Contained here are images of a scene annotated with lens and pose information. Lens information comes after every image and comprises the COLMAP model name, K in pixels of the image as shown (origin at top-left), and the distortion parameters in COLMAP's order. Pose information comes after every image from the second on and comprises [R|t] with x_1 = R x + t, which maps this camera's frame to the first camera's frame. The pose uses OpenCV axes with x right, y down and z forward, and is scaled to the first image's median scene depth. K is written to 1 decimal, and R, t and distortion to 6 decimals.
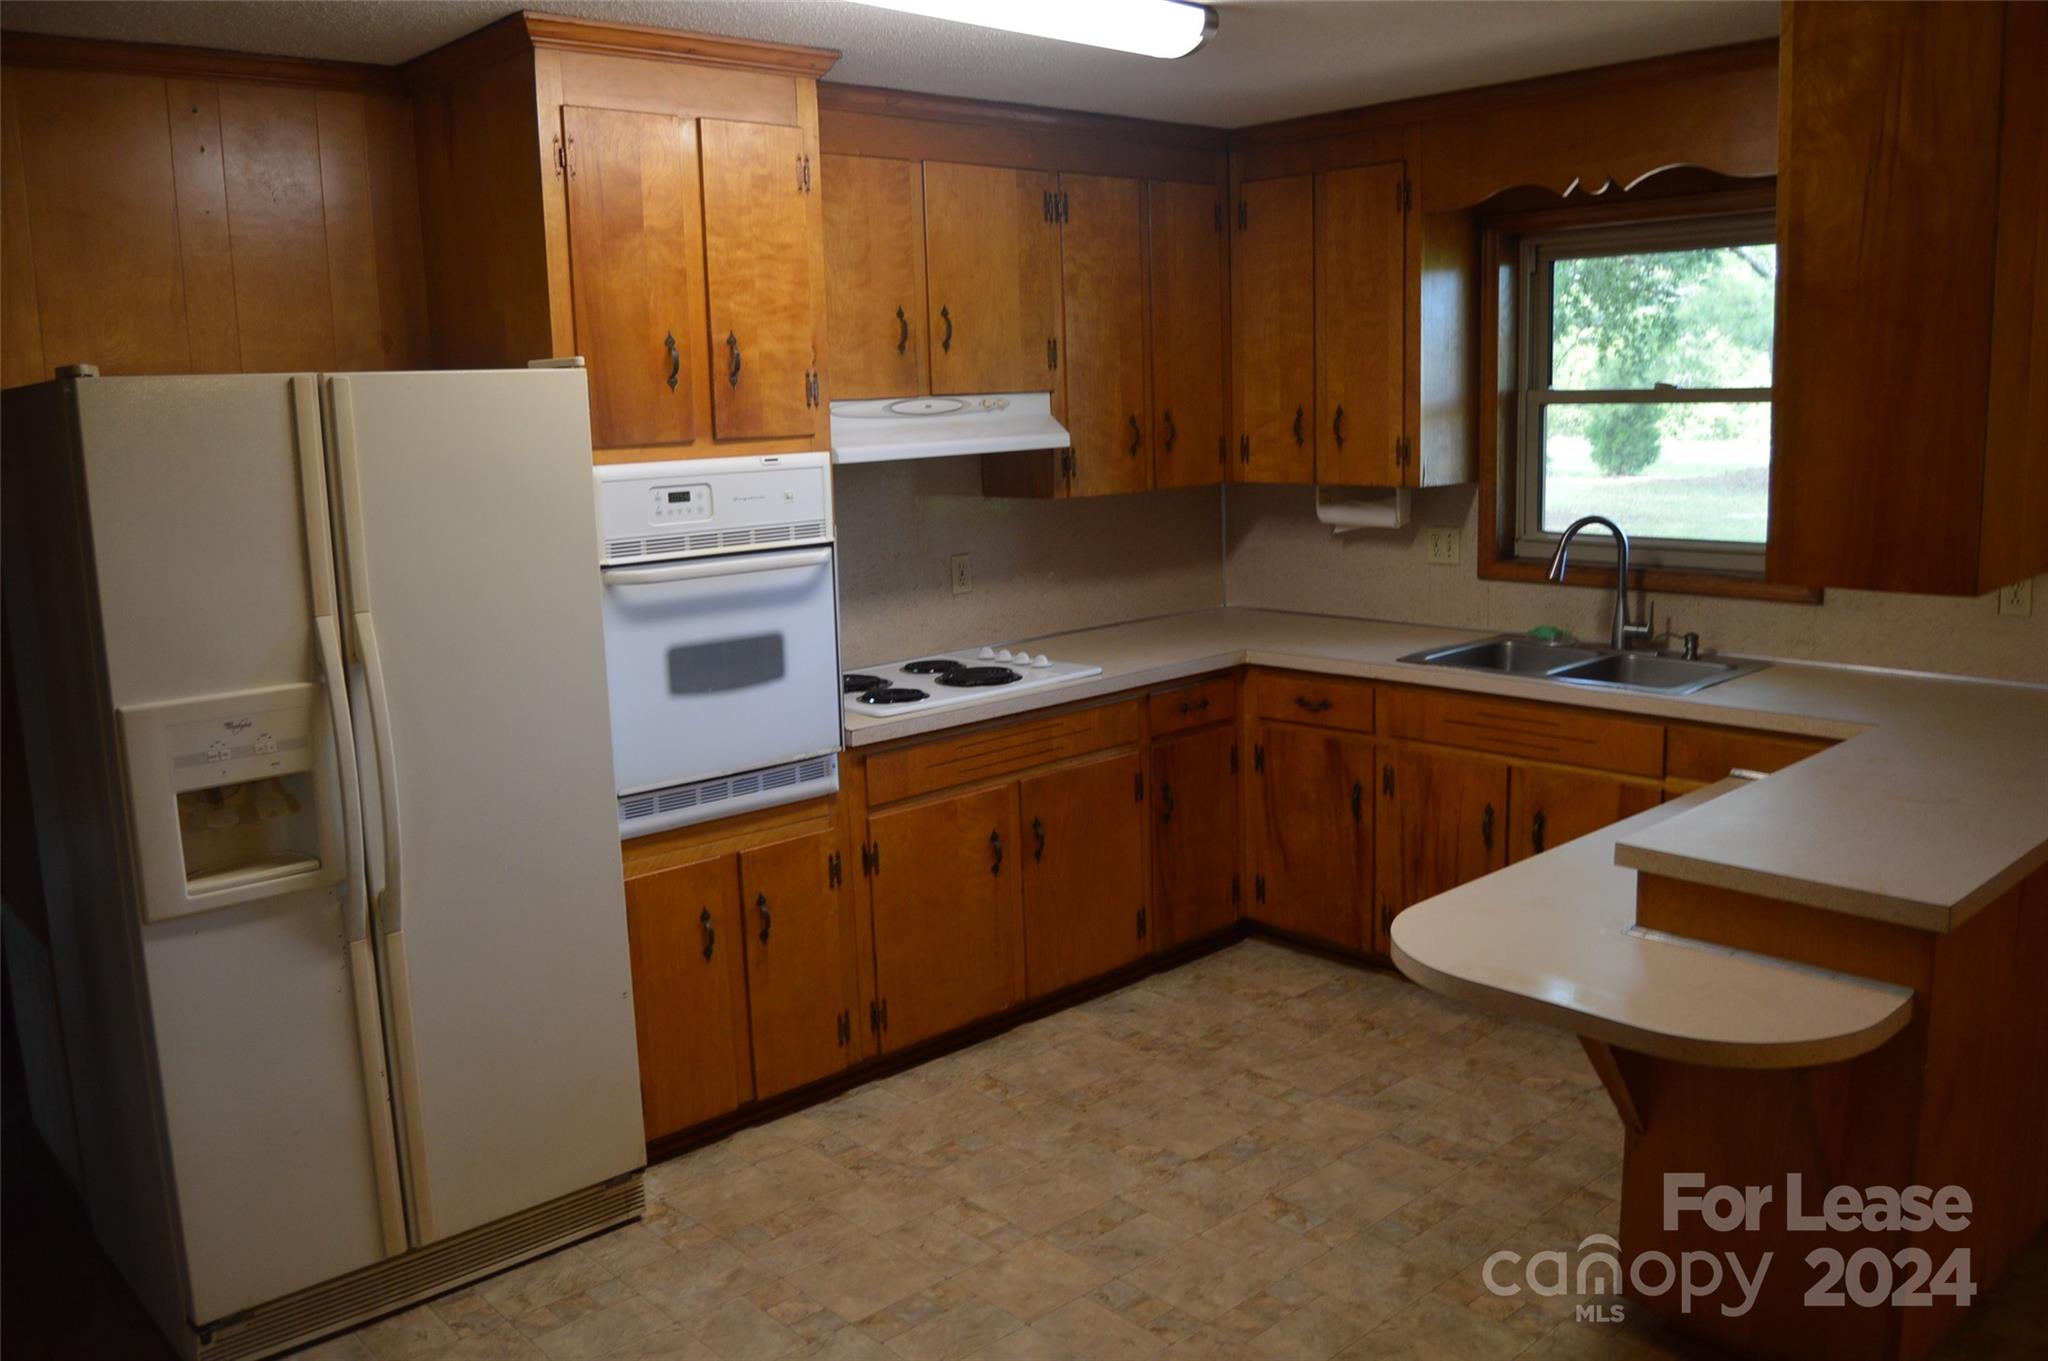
lens RADIAL K [[1635.4, 0, 1018.5], [0, 1635.4, 668.7], [0, 0, 1]] dist [-0.077087, 0.008308]
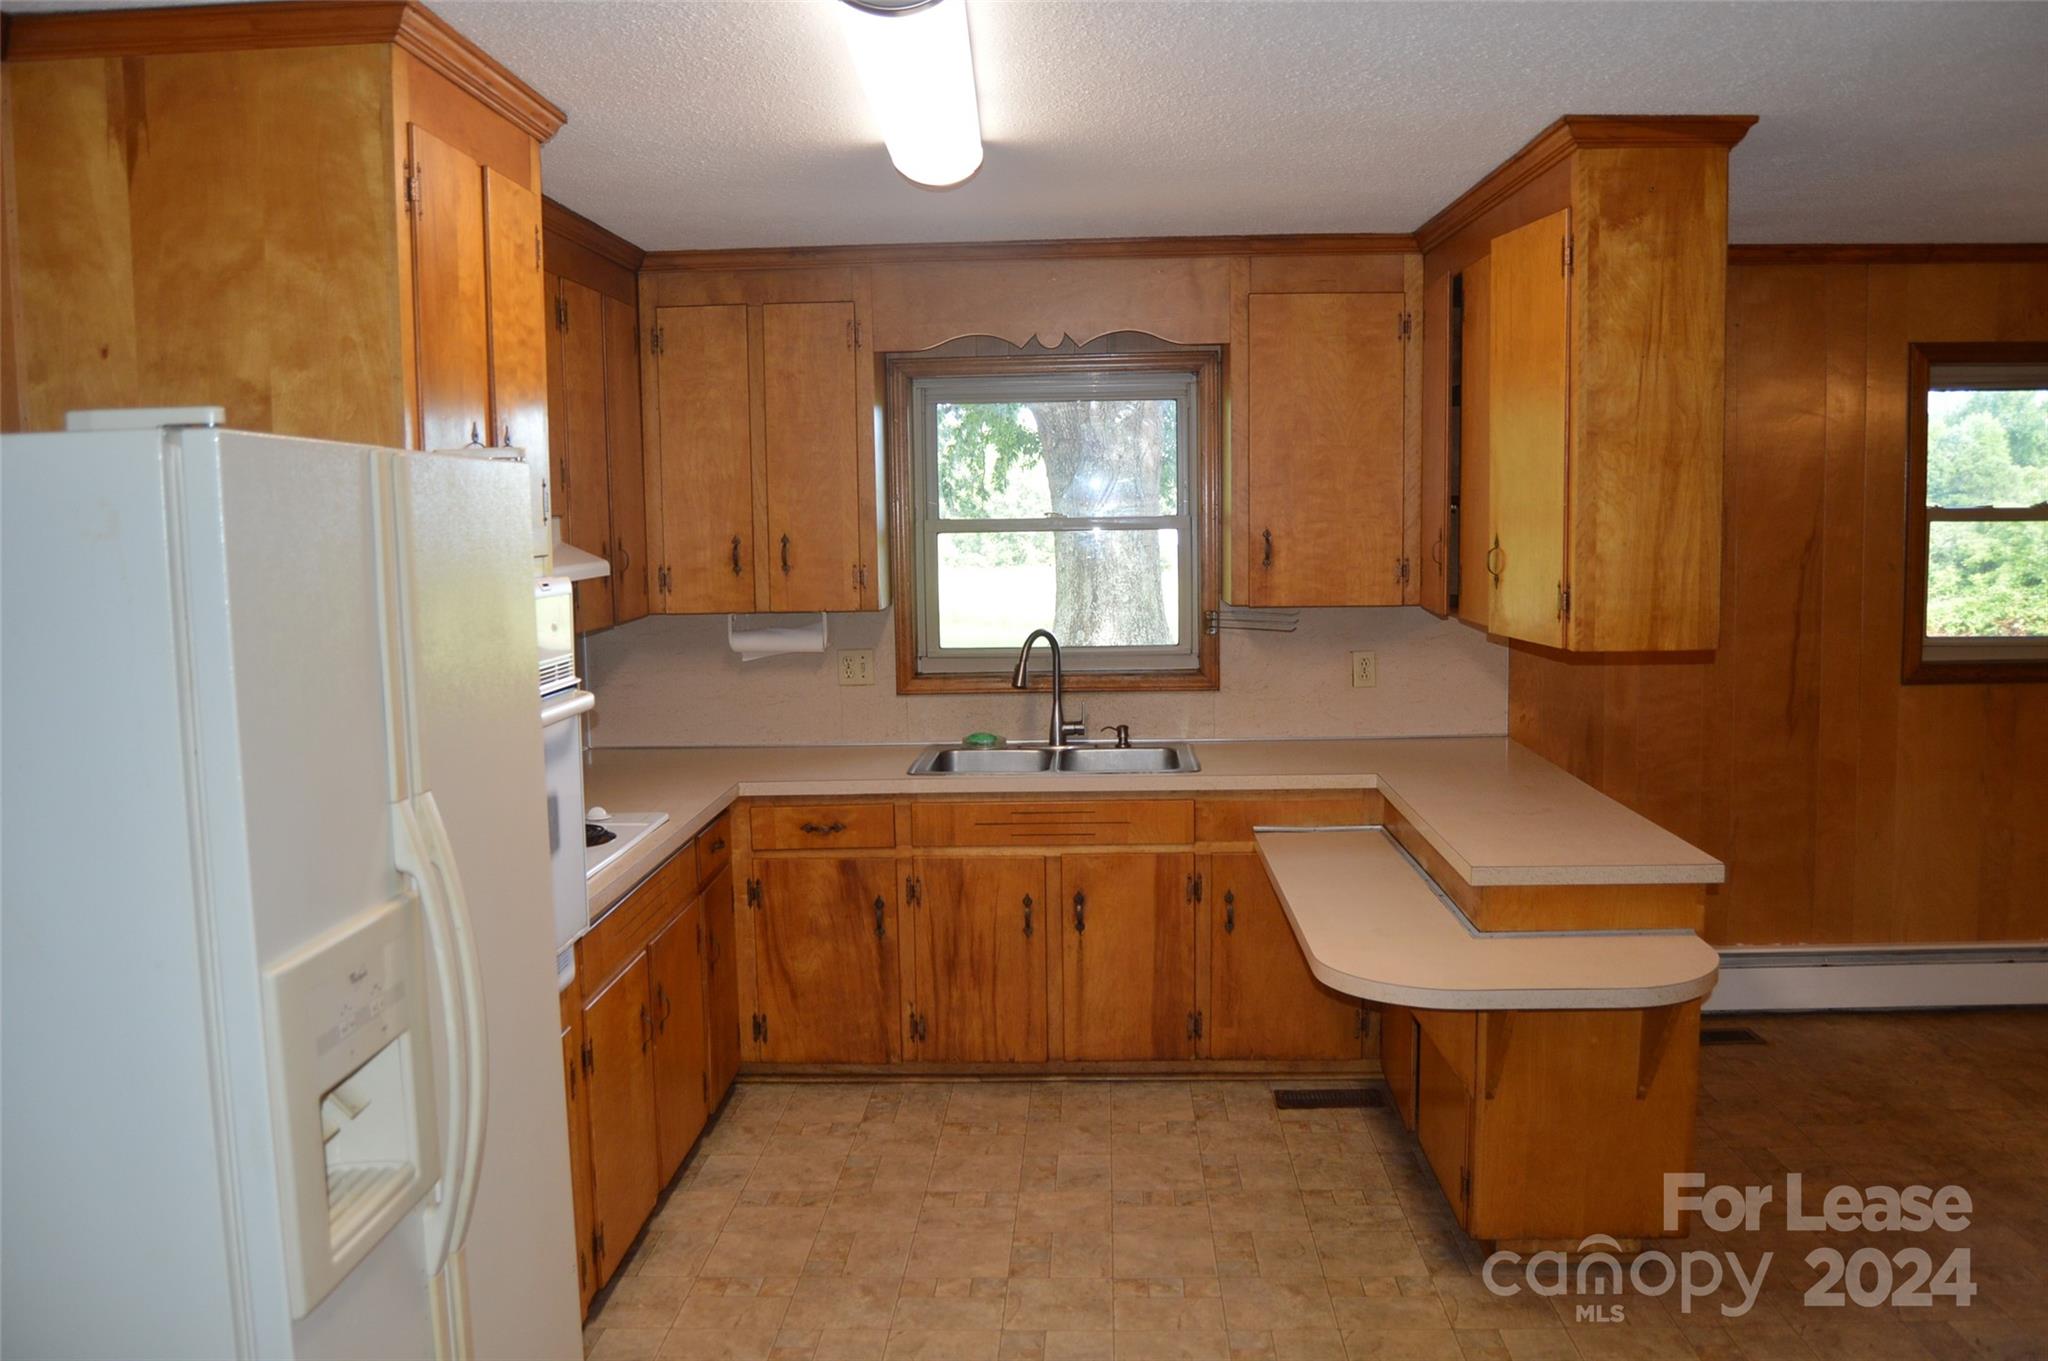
lens RADIAL K [[1635.4, 0, 1029.7], [0, 1635.4, 682.8], [0, 0, 1]] dist [-0.077087, 0.008308]
pose [[0.703848, -0.055805, 0.708155, -0.452330], [0.114490, 0.992788, -0.035559, -0.017353], [-0.701063, 0.106105, 0.705161, 0.203694]]
